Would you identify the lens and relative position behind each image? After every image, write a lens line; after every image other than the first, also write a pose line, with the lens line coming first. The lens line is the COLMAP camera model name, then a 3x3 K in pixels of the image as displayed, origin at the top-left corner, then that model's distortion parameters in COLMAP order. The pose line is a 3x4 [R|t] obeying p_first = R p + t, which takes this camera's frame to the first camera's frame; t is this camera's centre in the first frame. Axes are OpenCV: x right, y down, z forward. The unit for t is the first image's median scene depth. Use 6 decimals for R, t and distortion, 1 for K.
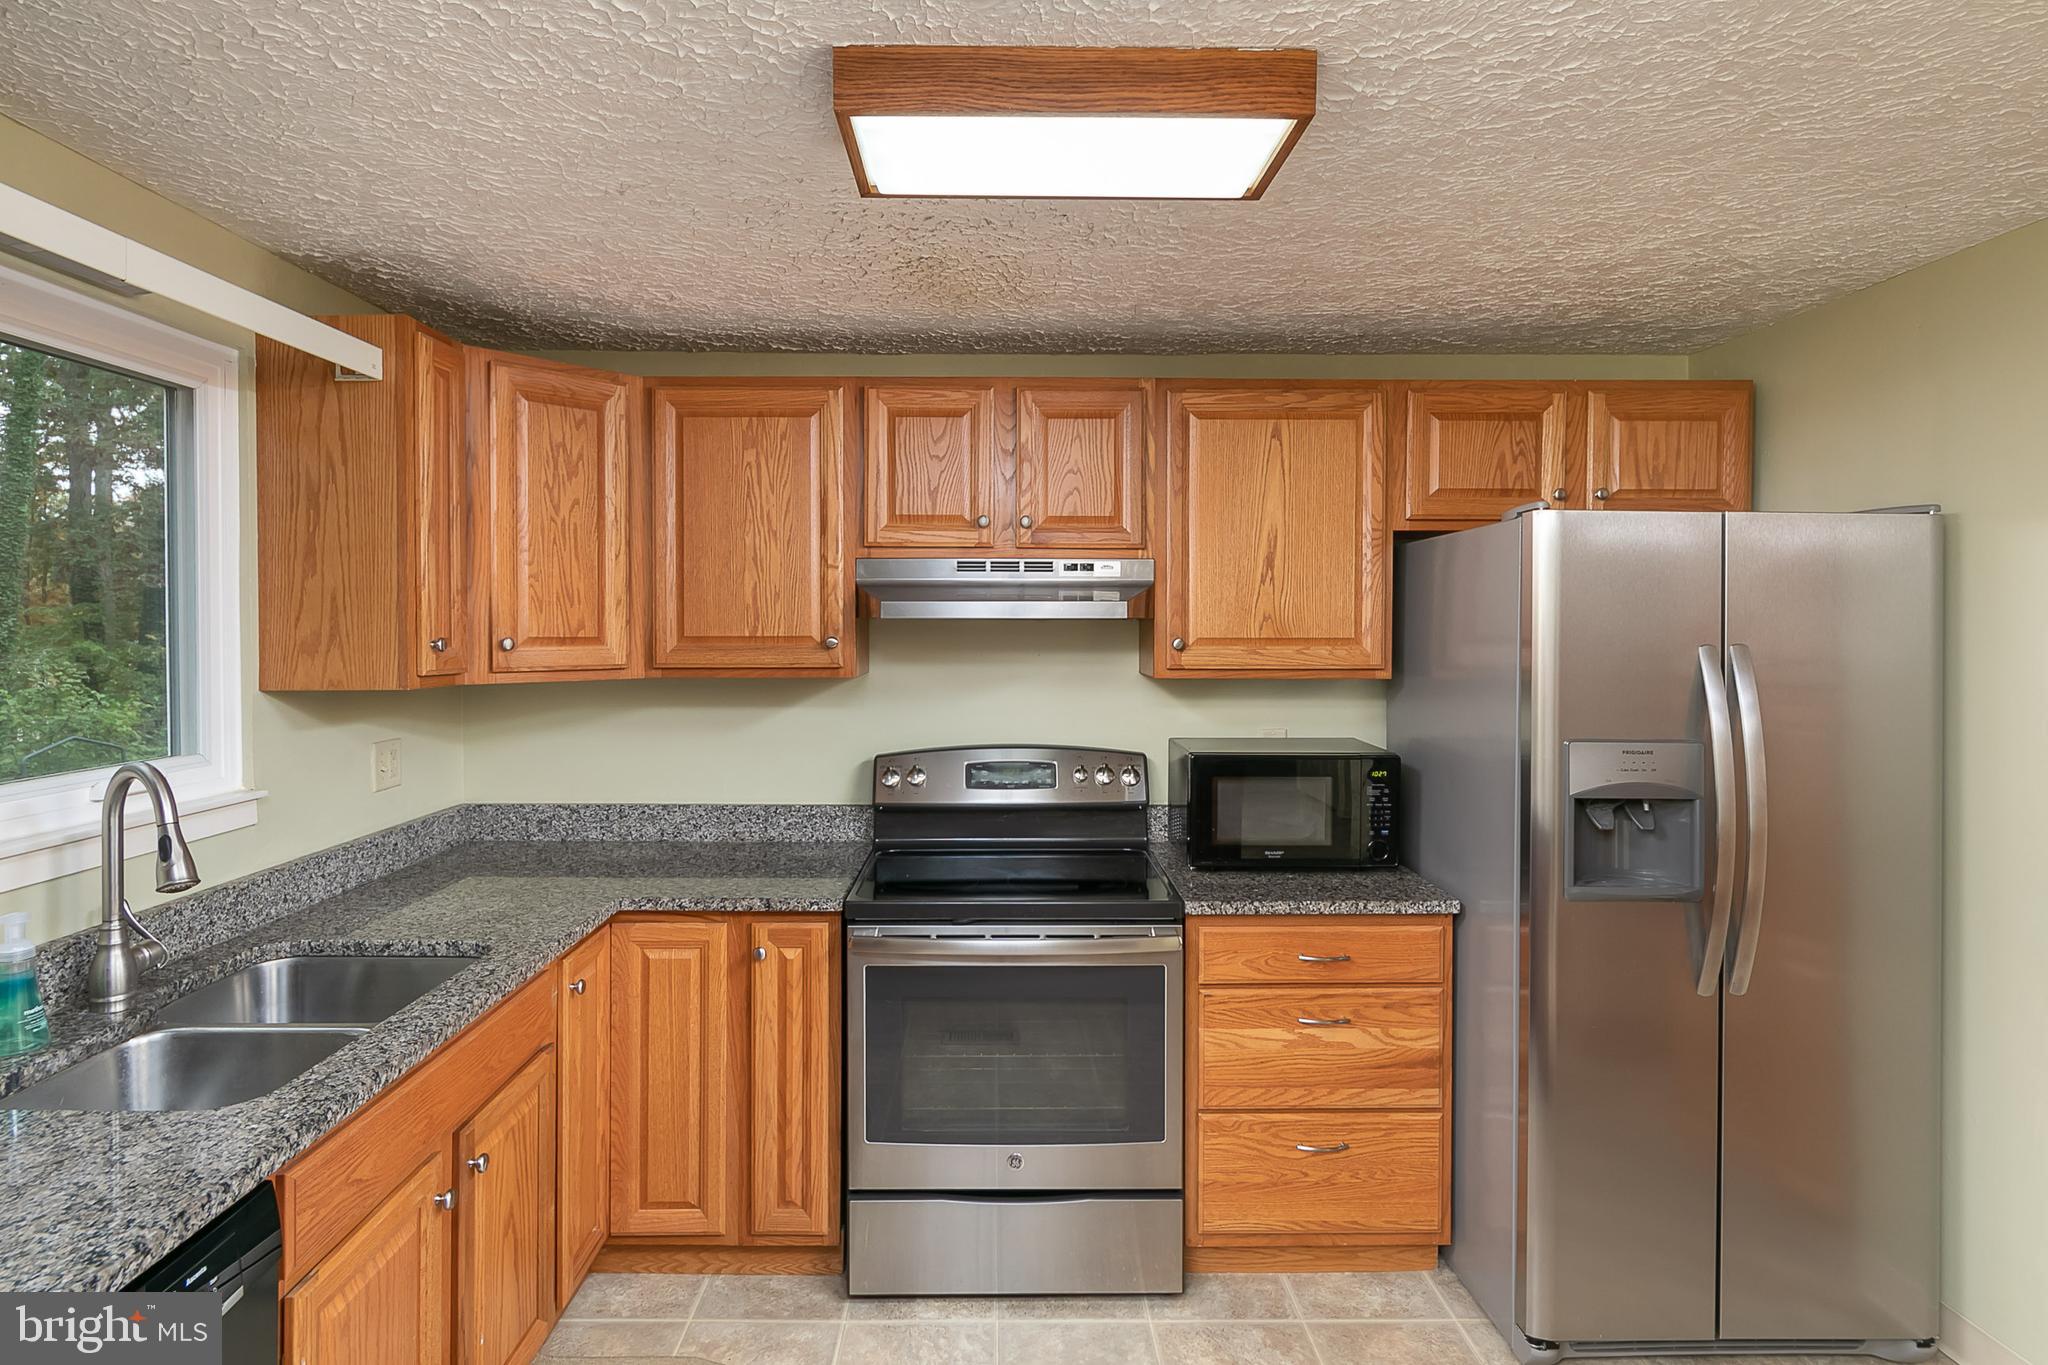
lens RADIAL K [[1076.2, 0, 1077.6], [0, 1076.2, 631.3], [0, 0, 1]] dist [0.010707, -0.003286]
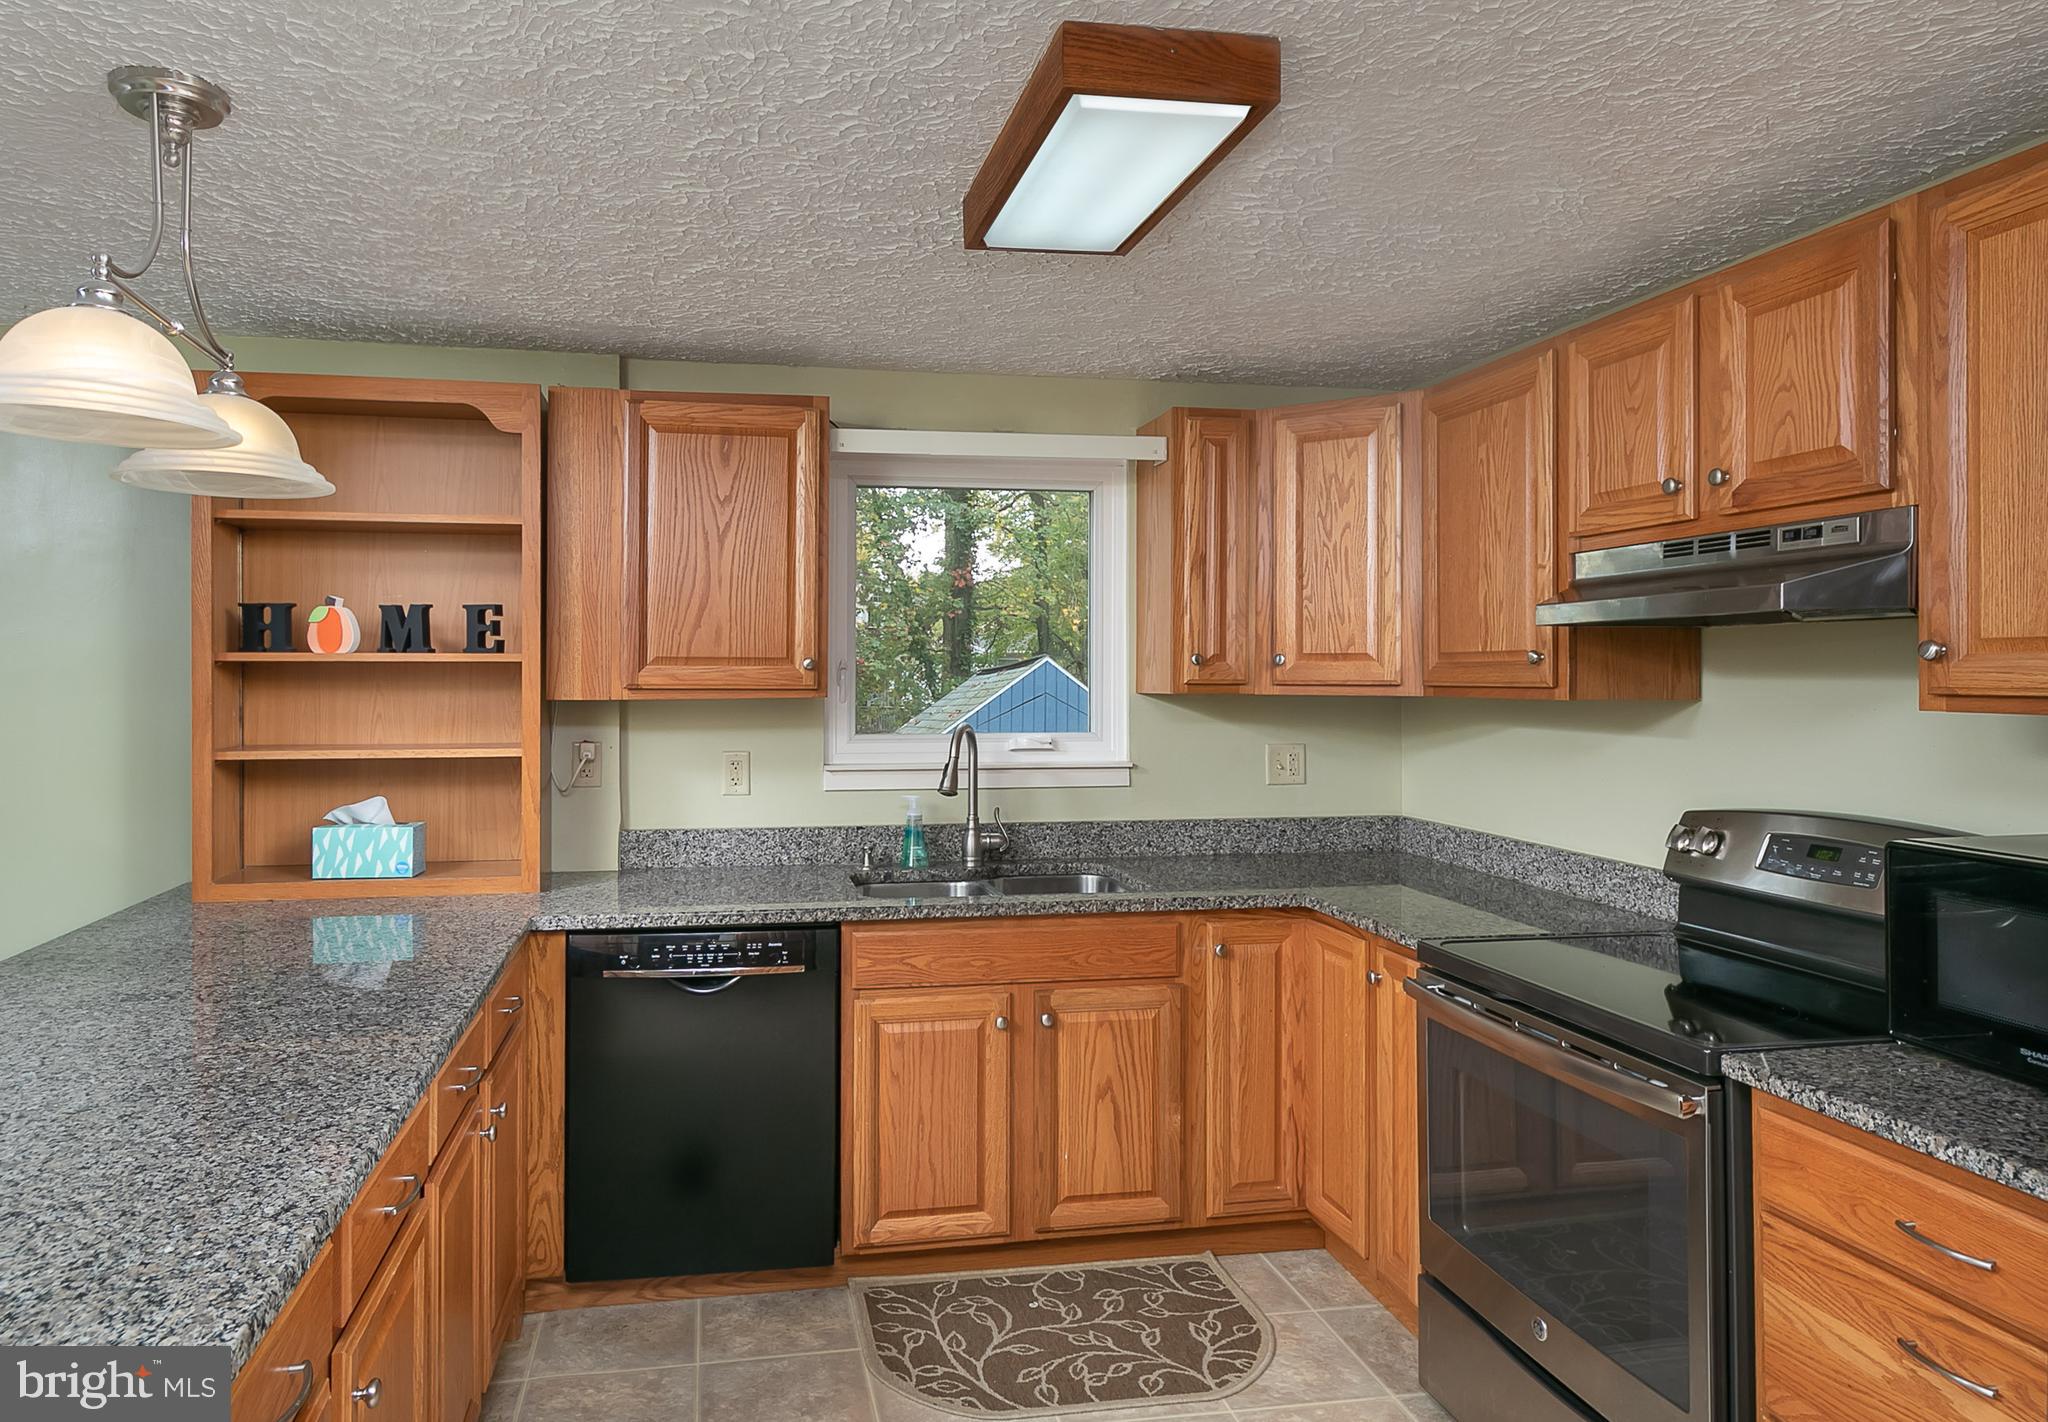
lens RADIAL K [[1395.2, 0, 931.1], [0, 1395.2, 661.3], [0, 0, 1]] dist [0.029073, 0.010311]
pose [[0.123189, -0.011675, -0.992315, 0.791531], [-0.006226, 0.999902, -0.012537, 0.030255], [0.992364, 0.007723, 0.123104, 0.394554]]
